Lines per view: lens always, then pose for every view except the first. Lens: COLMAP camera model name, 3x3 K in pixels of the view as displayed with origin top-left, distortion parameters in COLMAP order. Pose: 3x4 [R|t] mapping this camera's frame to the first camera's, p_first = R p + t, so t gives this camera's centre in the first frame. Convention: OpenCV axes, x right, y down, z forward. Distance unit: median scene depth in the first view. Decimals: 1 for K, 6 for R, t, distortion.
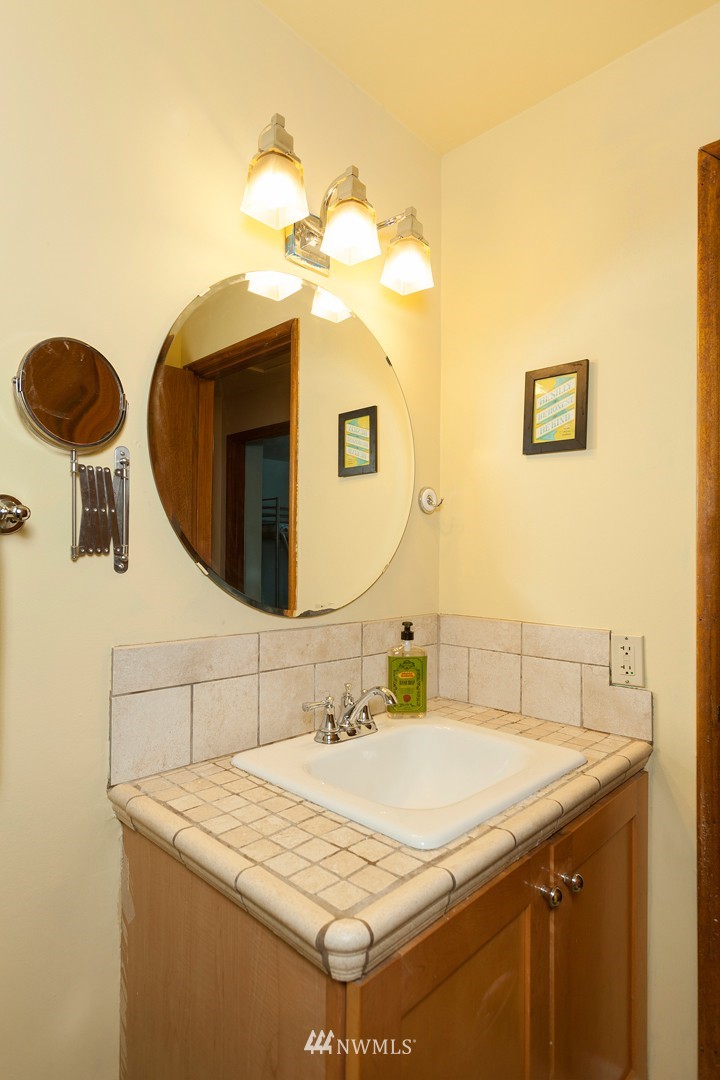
lens RADIAL K [[594.3, 0, 349.3], [0, 594.3, 541.5], [0, 0, 1]] dist [-0.001022, 0.005372]
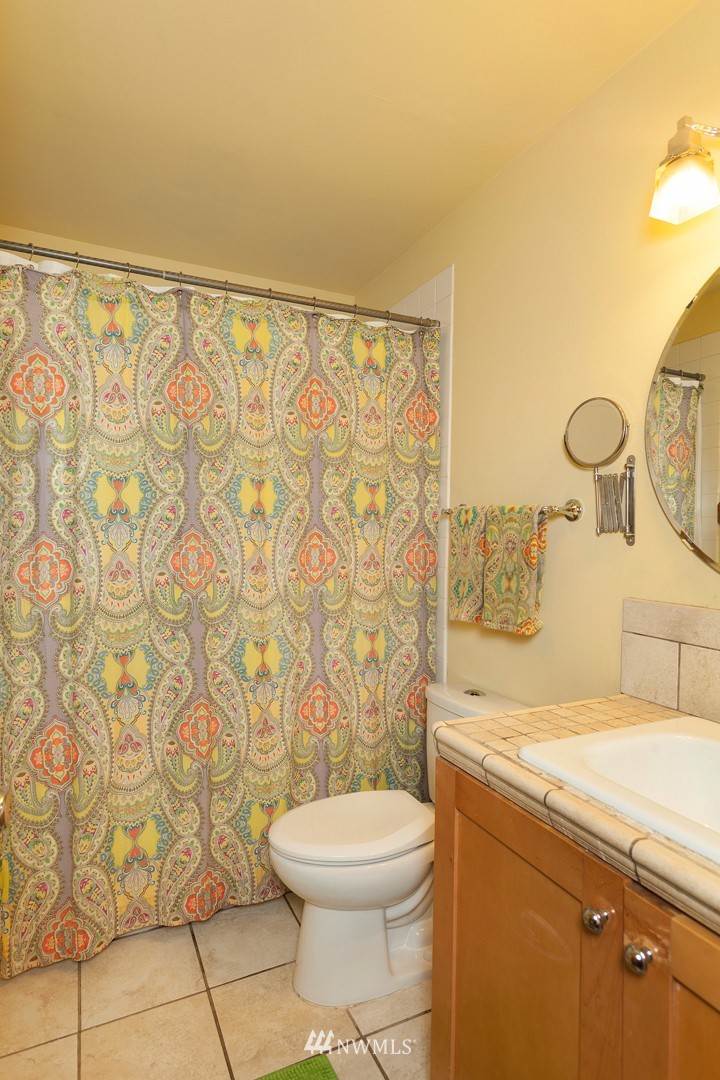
lens RADIAL K [[594.3, 0, 355.0], [0, 594.3, 539.5], [0, 0, 1]] dist [-0.001022, 0.005372]
pose [[-0.349208, 0.004169, -0.937036, 1.181211], [0.002393, 0.999991, 0.003558, 0.033034], [0.937042, -0.001000, -0.349215, 0.897170]]
